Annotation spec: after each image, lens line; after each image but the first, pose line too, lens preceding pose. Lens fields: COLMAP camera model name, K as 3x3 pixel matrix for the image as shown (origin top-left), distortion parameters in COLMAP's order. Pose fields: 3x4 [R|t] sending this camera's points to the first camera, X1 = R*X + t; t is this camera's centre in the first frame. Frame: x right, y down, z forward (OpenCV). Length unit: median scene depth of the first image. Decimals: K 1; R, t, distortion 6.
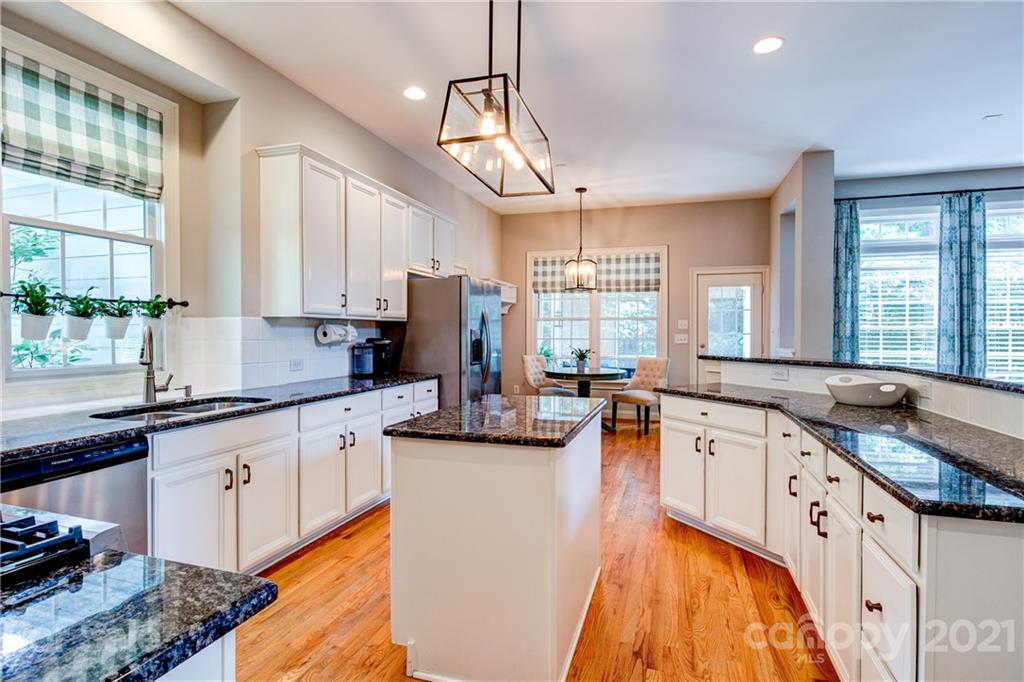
lens RADIAL K [[514.0, 0, 512.4], [0, 514.0, 332.4], [0, 0, 1]] dist [-0.006725, 0.001830]
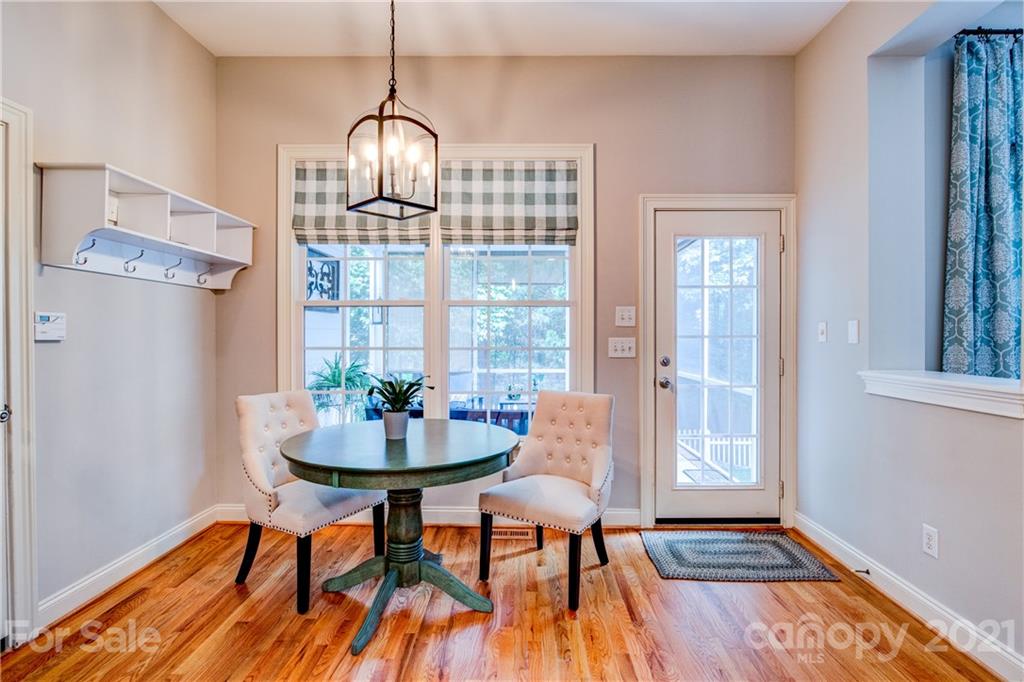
lens RADIAL K [[514.0, 0, 508.2], [0, 514.0, 333.8], [0, 0, 1]] dist [-0.006725, 0.001830]
pose [[0.956934, -0.006418, 0.290235, 0.092620], [0.001197, 0.999834, 0.018162, -0.007768], [-0.290304, -0.017032, 0.956783, 0.570522]]
